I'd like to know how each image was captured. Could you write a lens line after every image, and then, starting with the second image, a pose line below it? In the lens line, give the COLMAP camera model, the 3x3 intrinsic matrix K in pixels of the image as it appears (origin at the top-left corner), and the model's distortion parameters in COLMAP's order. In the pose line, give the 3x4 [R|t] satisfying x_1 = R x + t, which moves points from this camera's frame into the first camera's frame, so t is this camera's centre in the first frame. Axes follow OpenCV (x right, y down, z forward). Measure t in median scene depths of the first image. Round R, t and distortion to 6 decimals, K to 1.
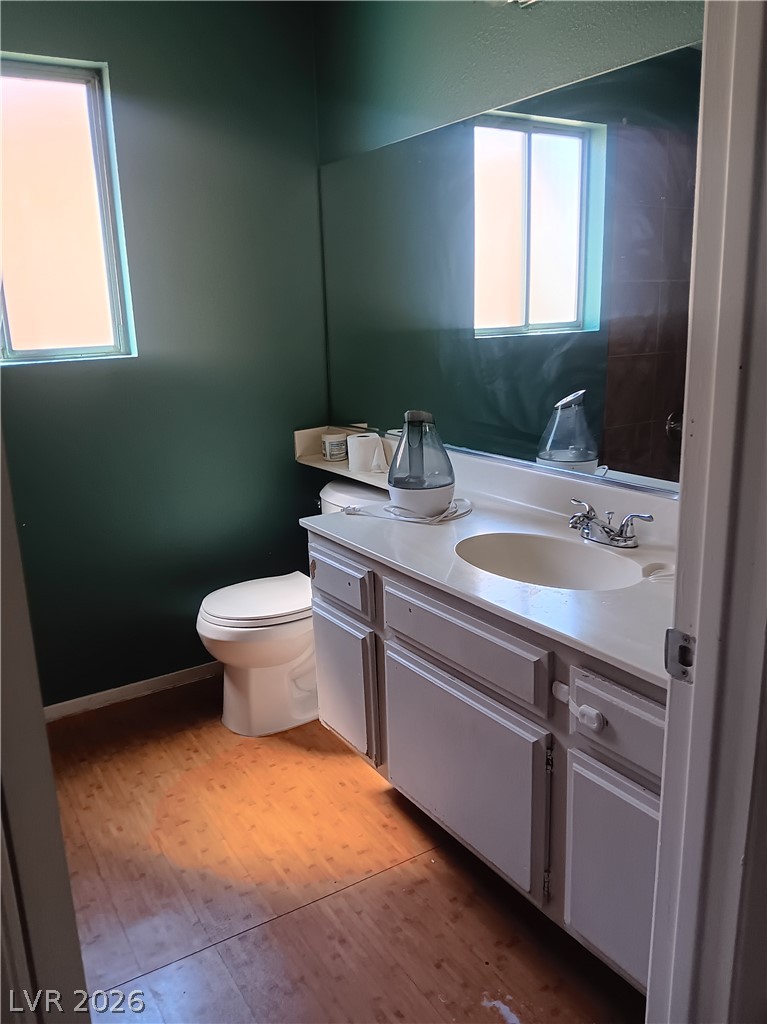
lens RADIAL K [[798.1, 0, 381.9], [0, 798.1, 514.5], [0, 0, 1]] dist [0.064715, -0.085885]
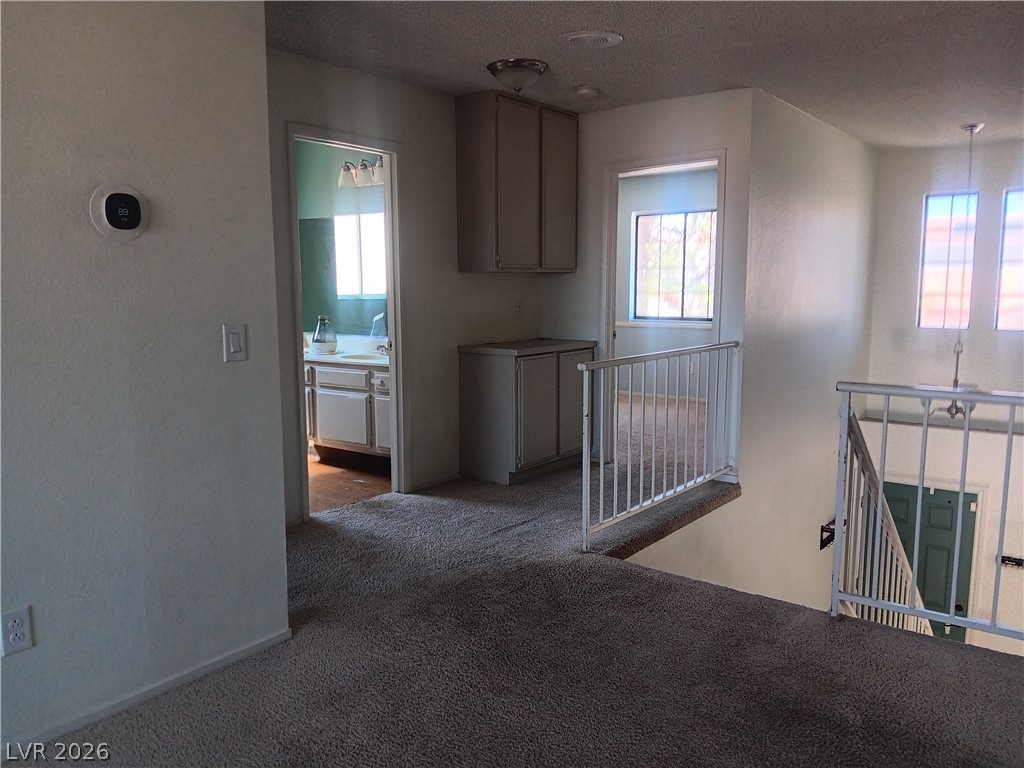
lens RADIAL K [[798.1, 0, 514.0], [0, 798.1, 388.1], [0, 0, 1]] dist [0.064715, -0.085885]
pose [[0.939034, -0.018235, 0.343341, -0.417084], [0.065990, 0.989586, -0.127925, 0.741789], [-0.337433, 0.142783, 0.930458, -2.569878]]
